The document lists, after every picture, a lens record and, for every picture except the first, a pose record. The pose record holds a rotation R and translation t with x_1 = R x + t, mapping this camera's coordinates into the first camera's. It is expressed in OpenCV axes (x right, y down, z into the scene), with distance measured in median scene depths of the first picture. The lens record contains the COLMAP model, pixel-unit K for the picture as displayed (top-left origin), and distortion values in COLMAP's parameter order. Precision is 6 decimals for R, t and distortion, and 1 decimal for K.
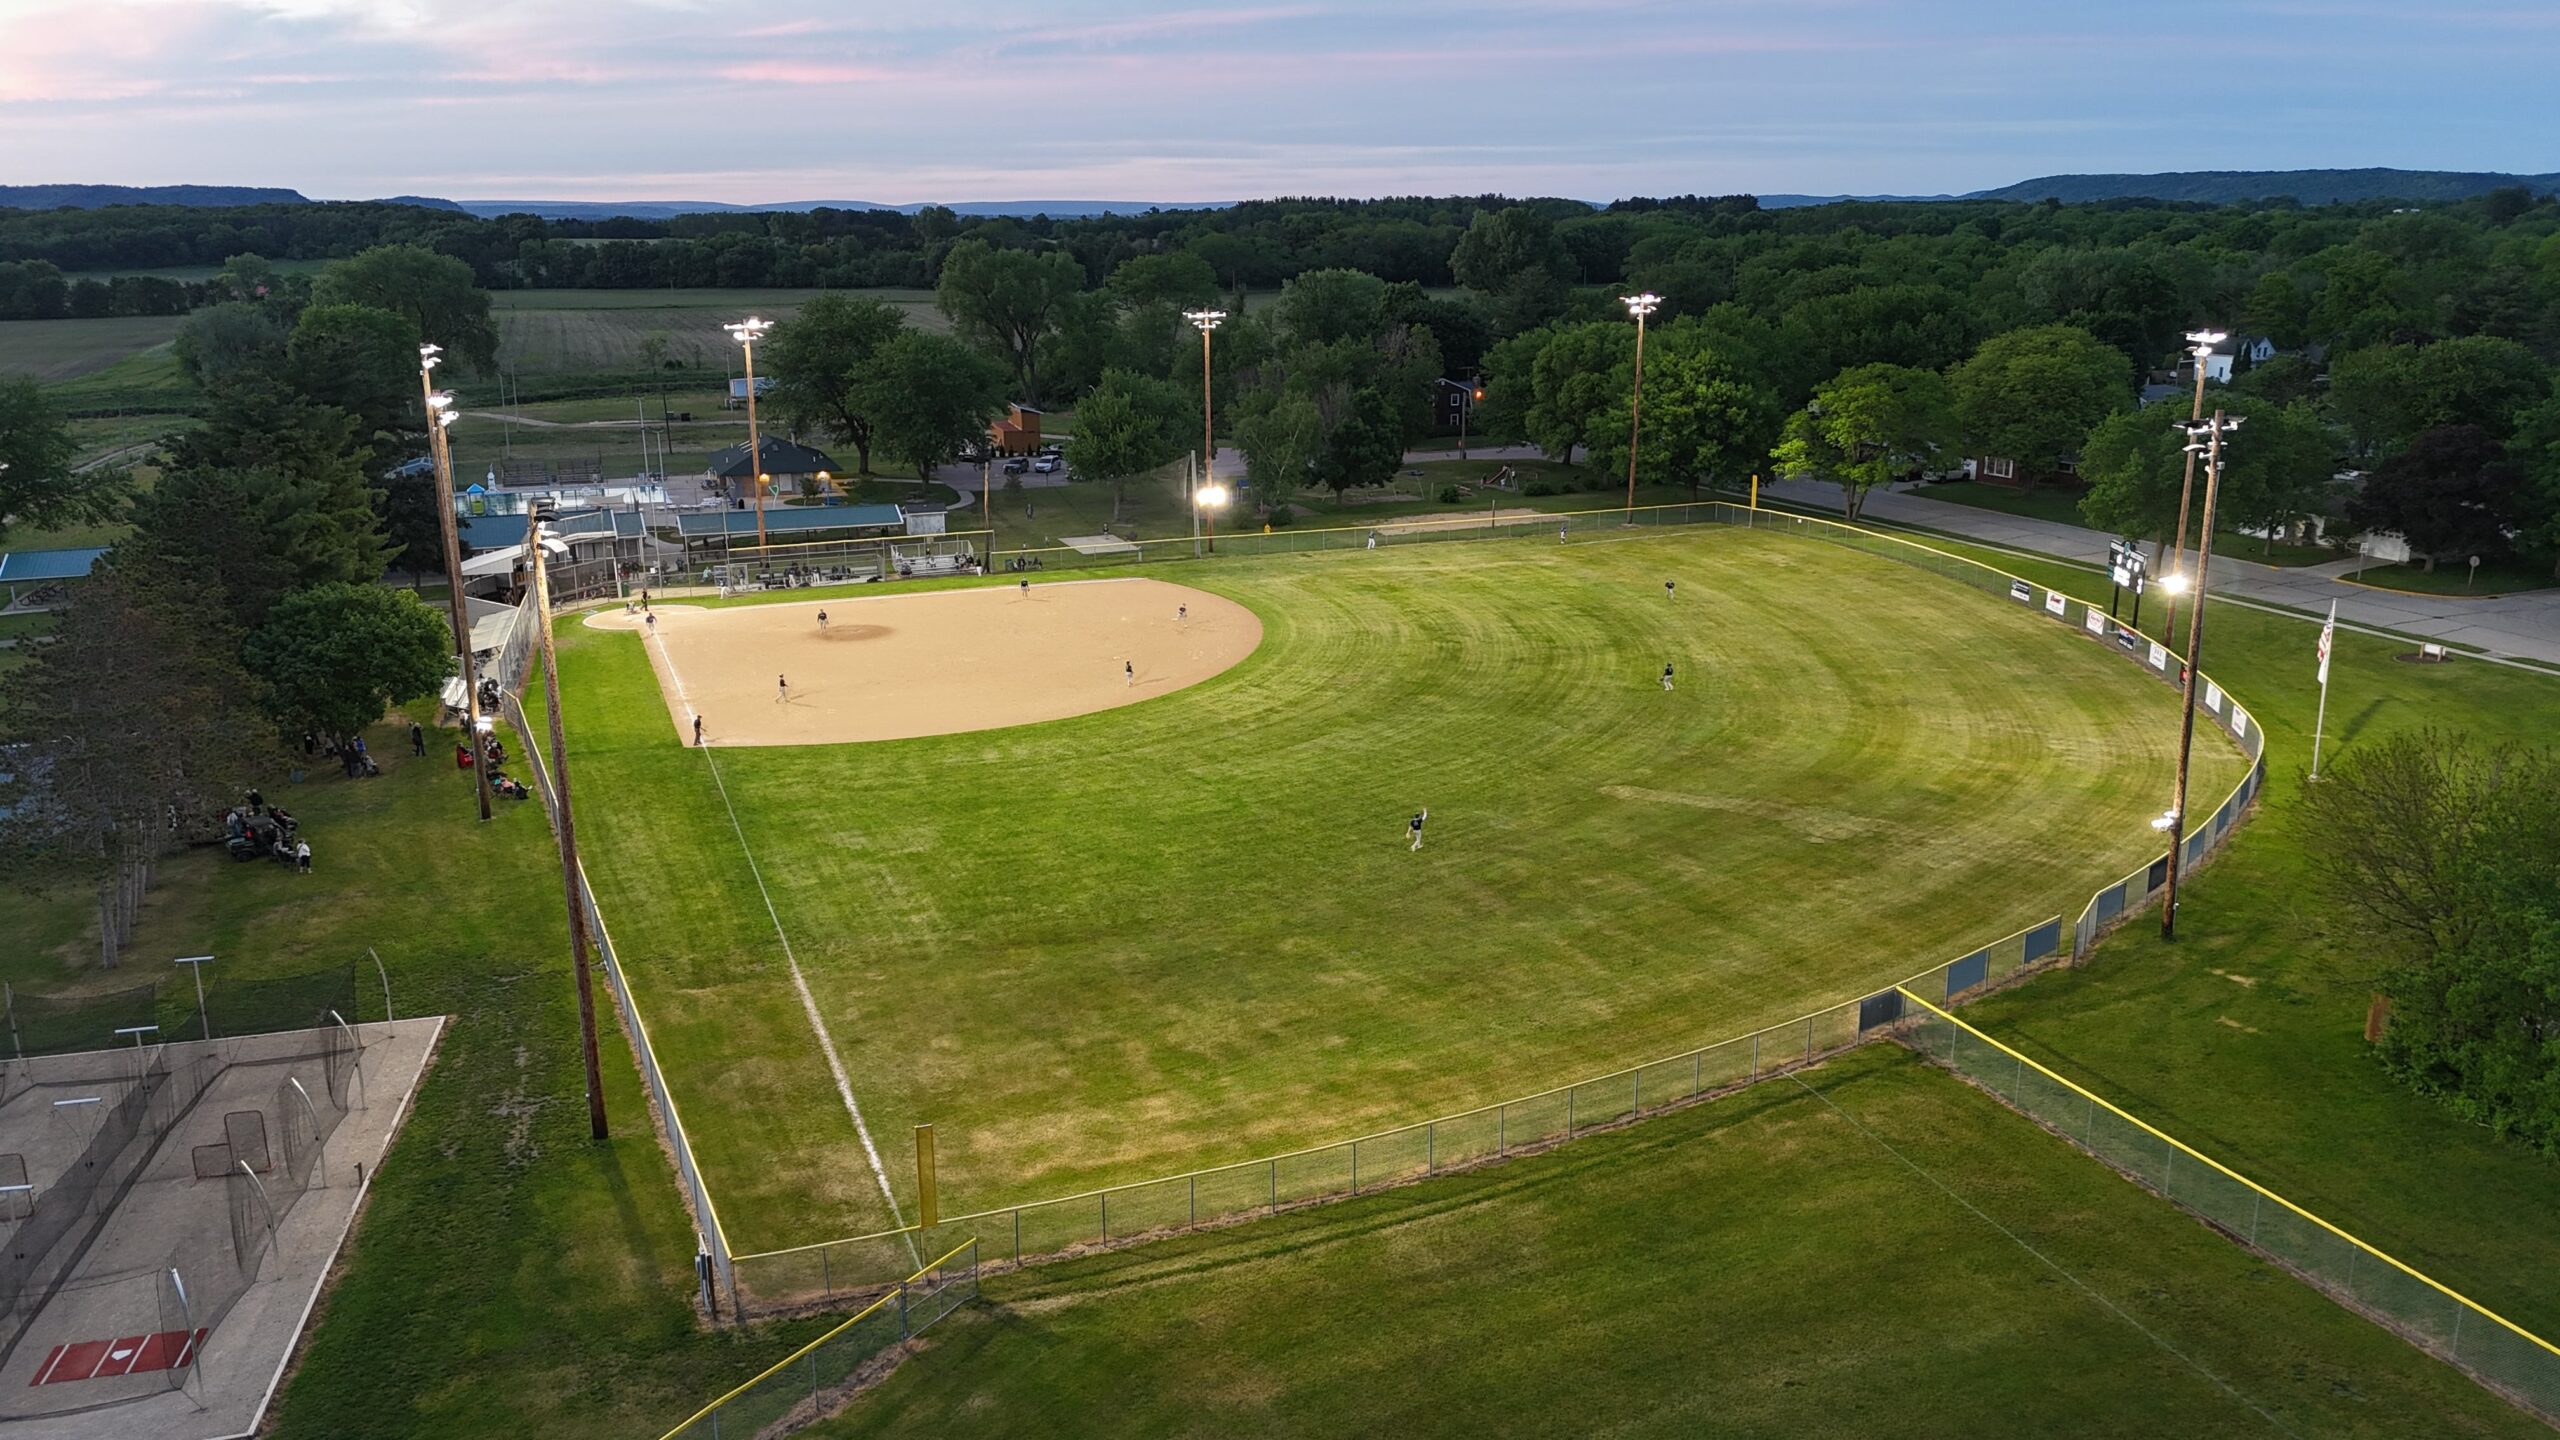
lens RADIAL K [[1979.1, 0, 1280.8], [0, 1979.1, 718.4], [0, 0, 1]] dist [0.022085, 0.007502]
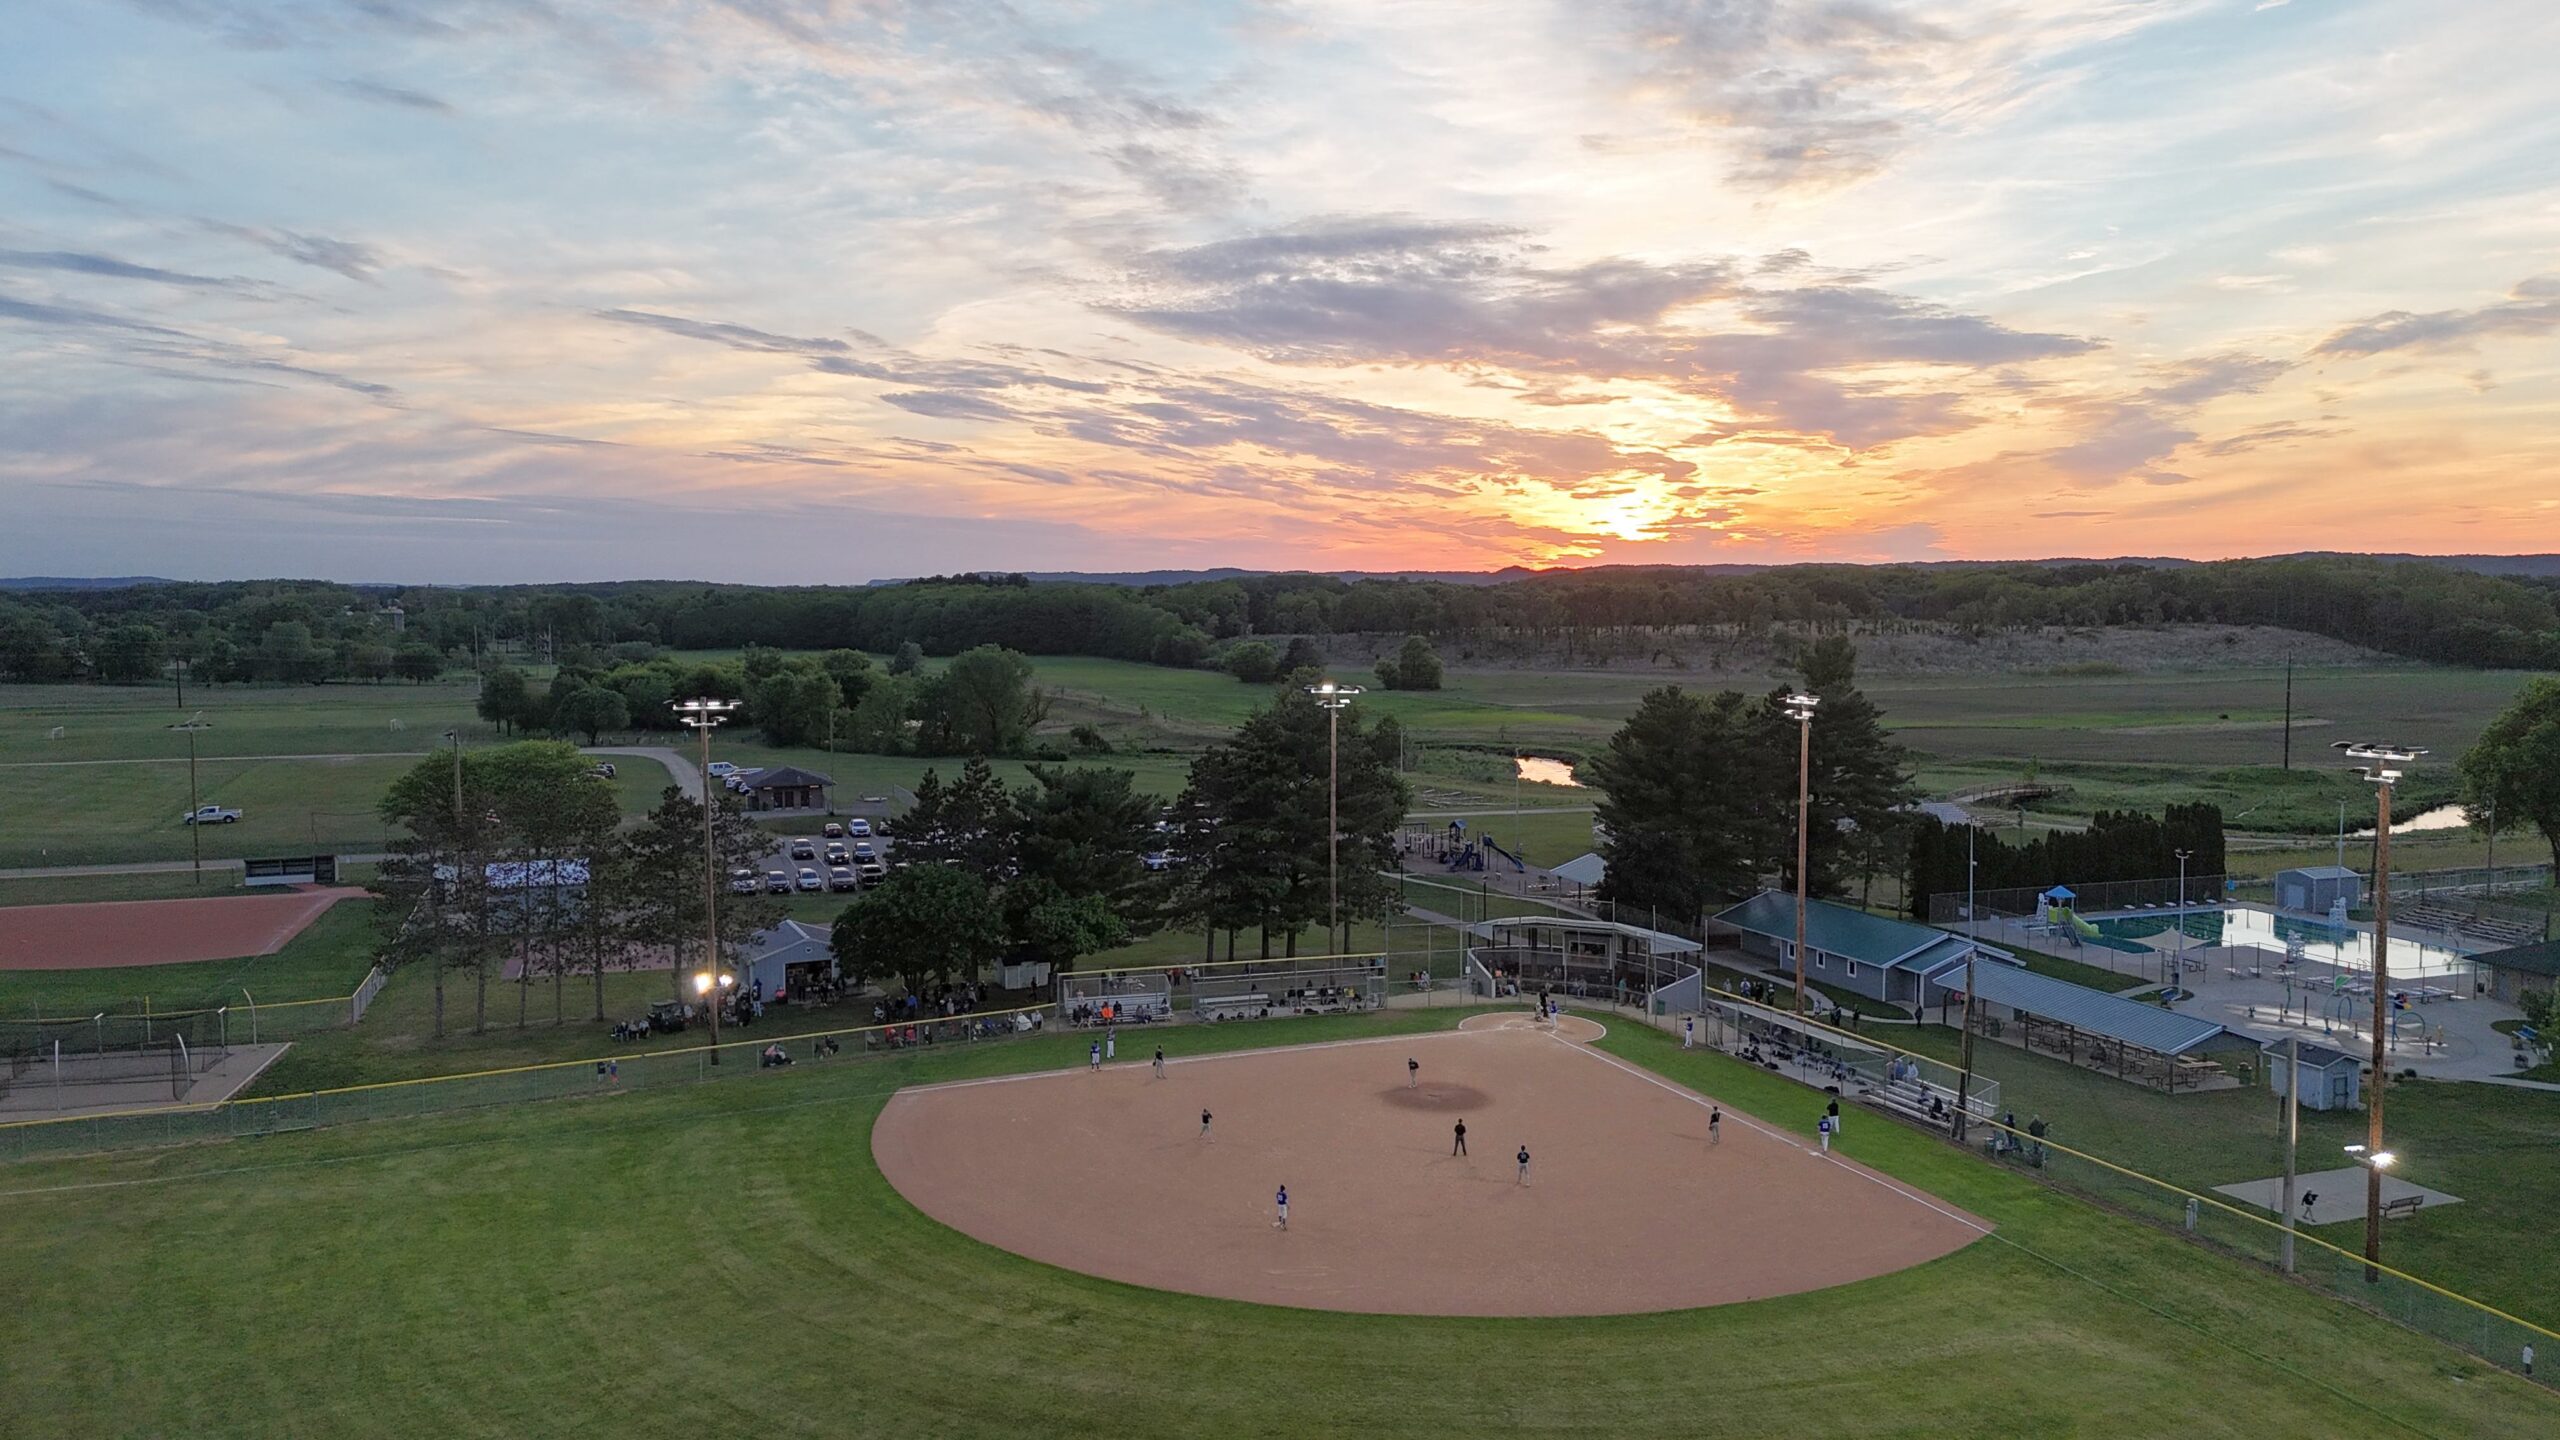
lens RADIAL K [[1979.1, 0, 1280.0], [0, 1979.1, 720.2], [0, 0, 1]] dist [0.022085, 0.007502]
pose [[-0.006334, 0.069394, -0.997569, 0.624032], [-0.271695, 0.959942, 0.068502, -0.271294], [0.962363, 0.271468, 0.012774, 1.174733]]
